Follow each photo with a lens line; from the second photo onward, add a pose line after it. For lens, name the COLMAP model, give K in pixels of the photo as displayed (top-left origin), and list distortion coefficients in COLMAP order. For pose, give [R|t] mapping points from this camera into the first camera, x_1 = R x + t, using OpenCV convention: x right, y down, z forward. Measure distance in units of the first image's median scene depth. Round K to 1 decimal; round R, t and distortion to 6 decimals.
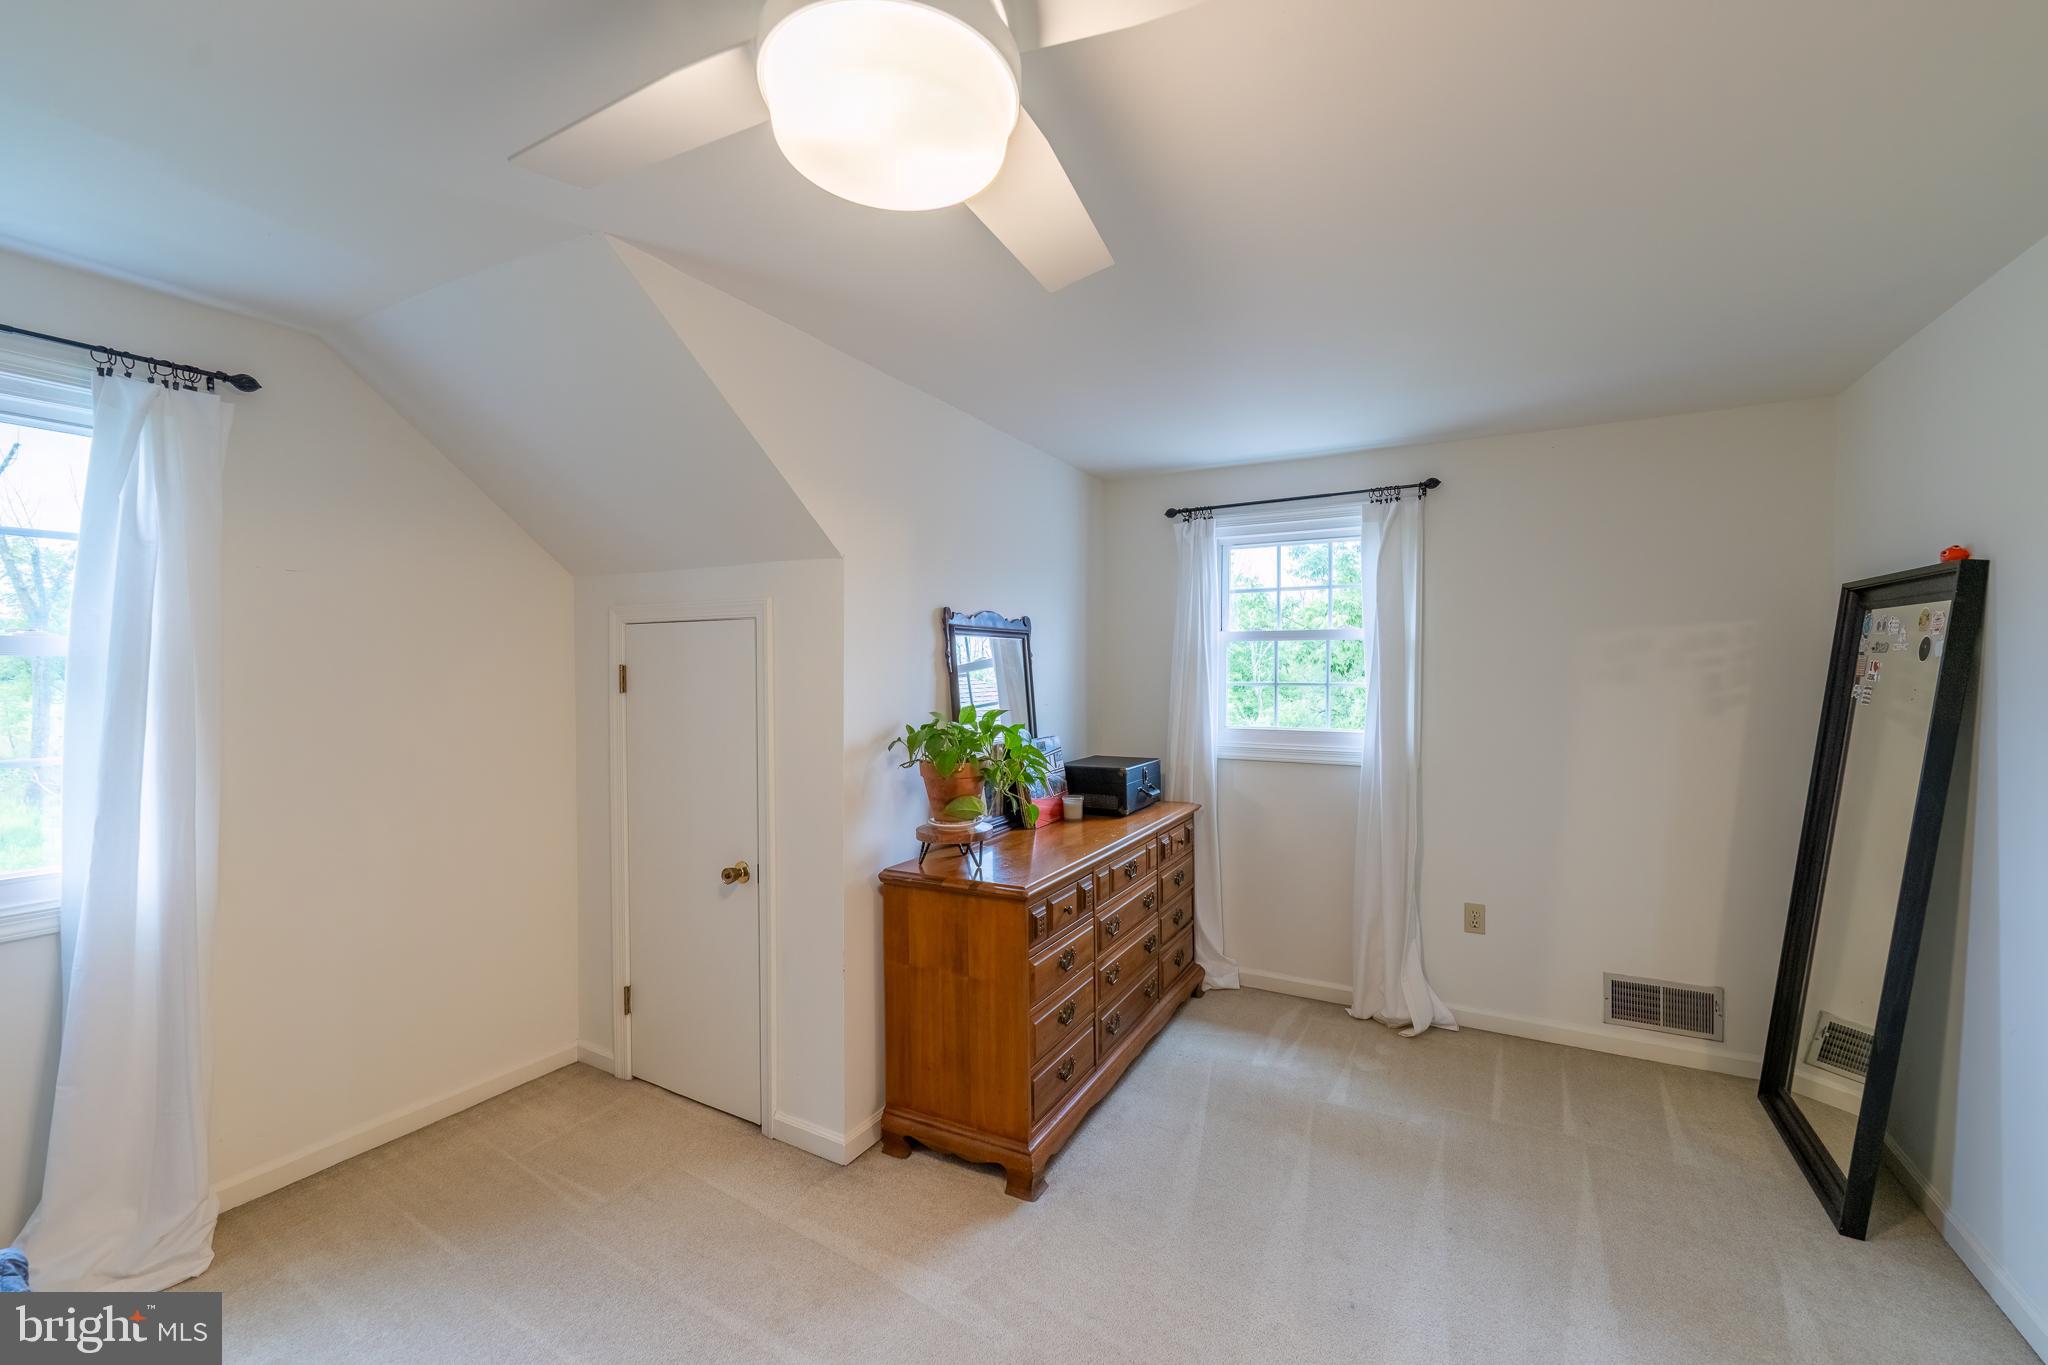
lens RADIAL K [[837.5, 0, 1027.7], [0, 837.5, 674.3], [0, 0, 1]] dist [0.000390, 0.000333]
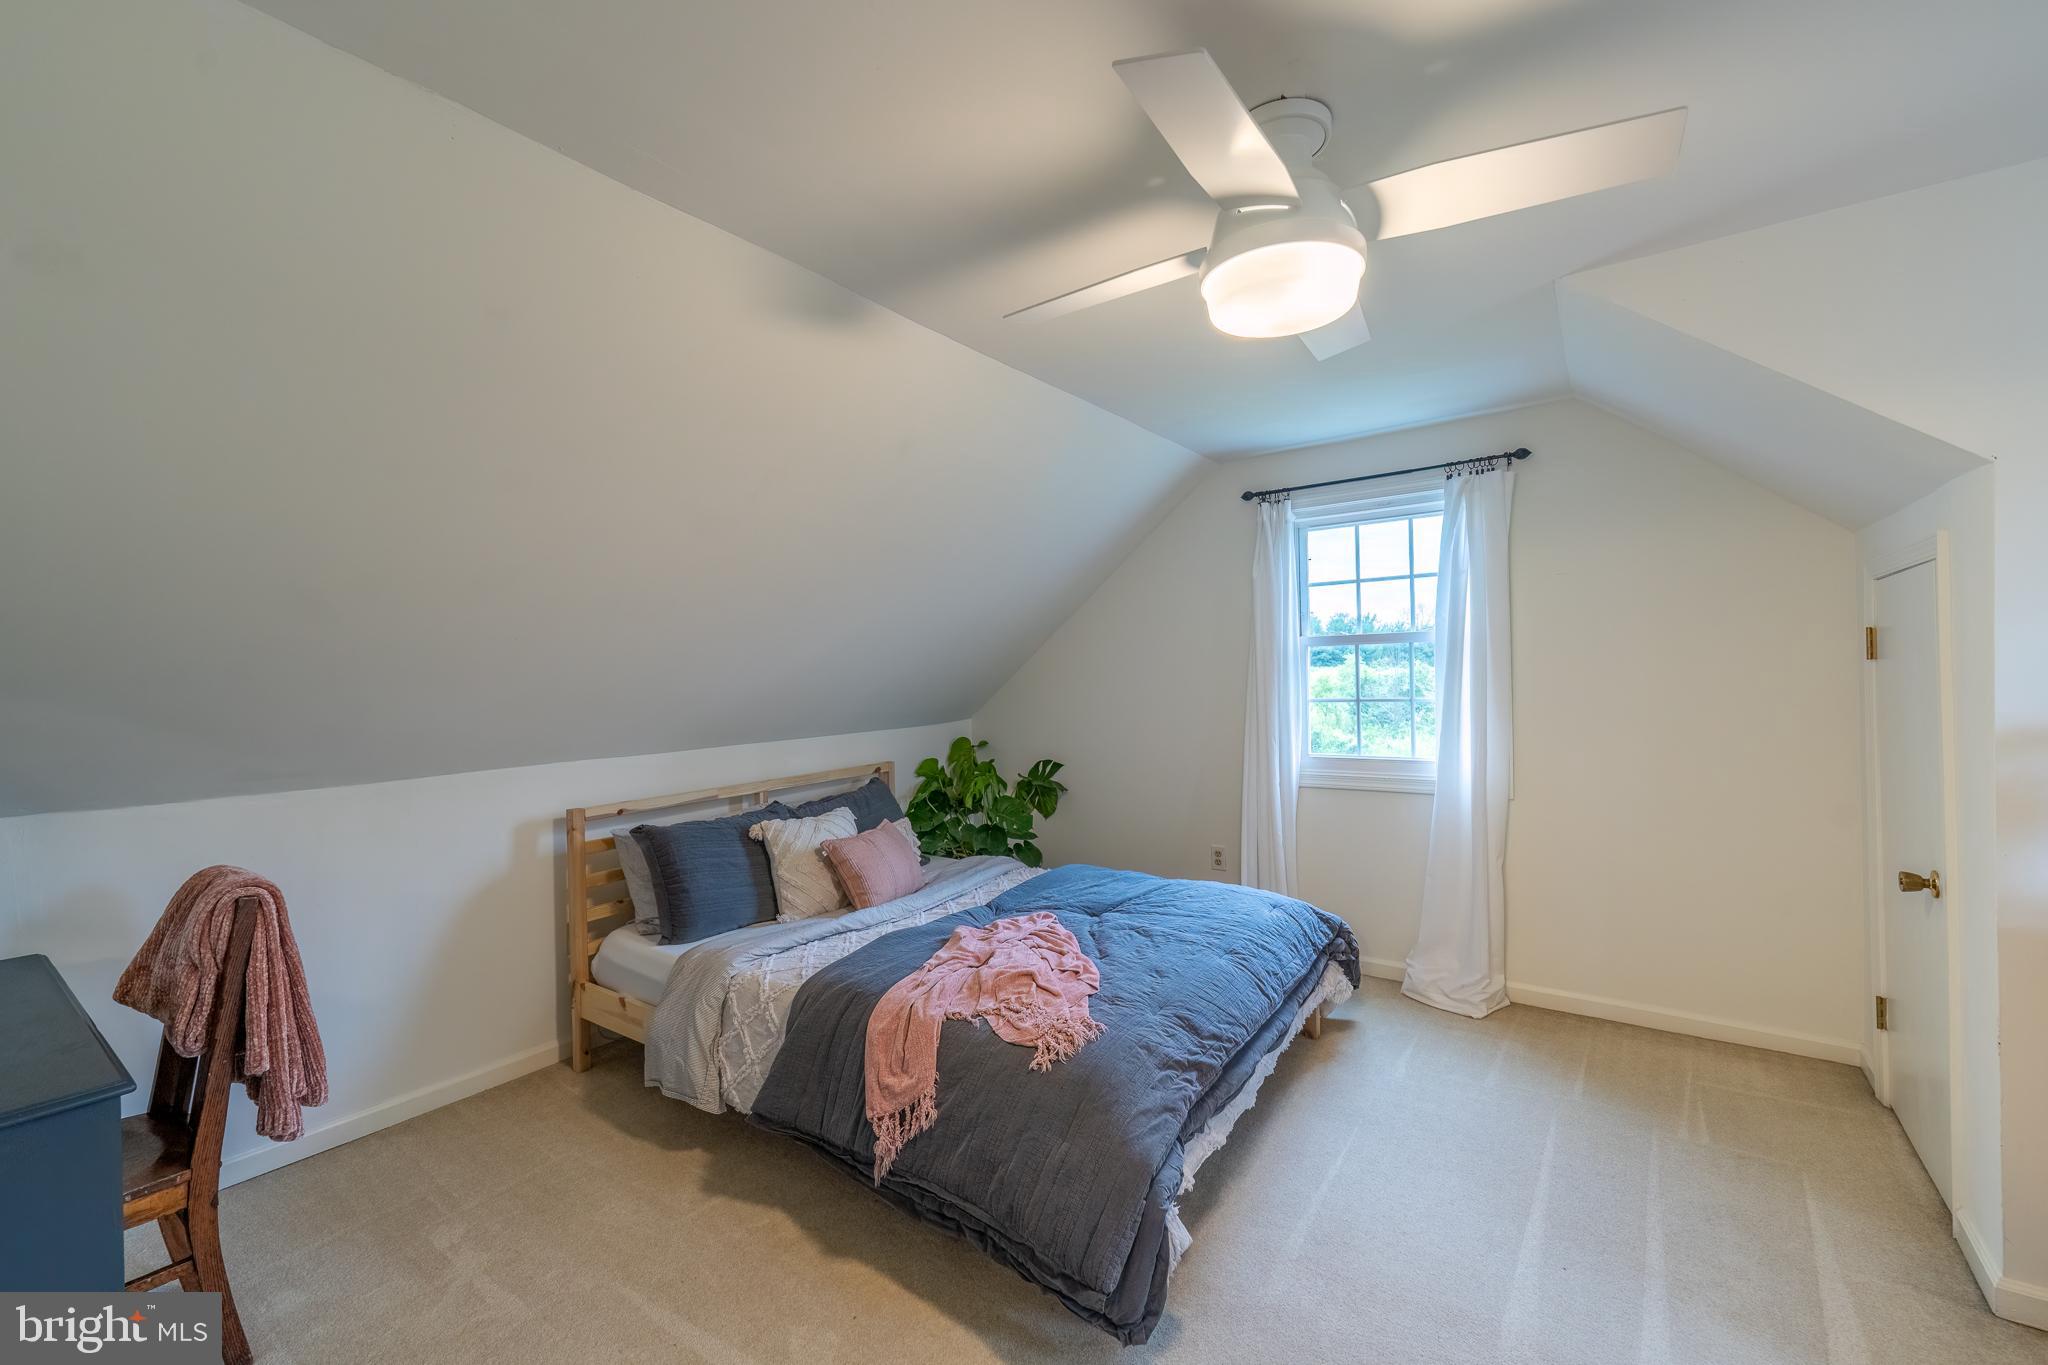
lens RADIAL K [[841.5, 0, 1017.5], [0, 841.5, 677.7], [0, 0, 1]] dist [0.007385, 0.000112]
pose [[-0.129813, 0.005784, -0.991522, 0.613644], [0.020853, 0.999778, 0.003102, 0.024119], [0.991319, -0.020273, -0.129905, 0.280667]]
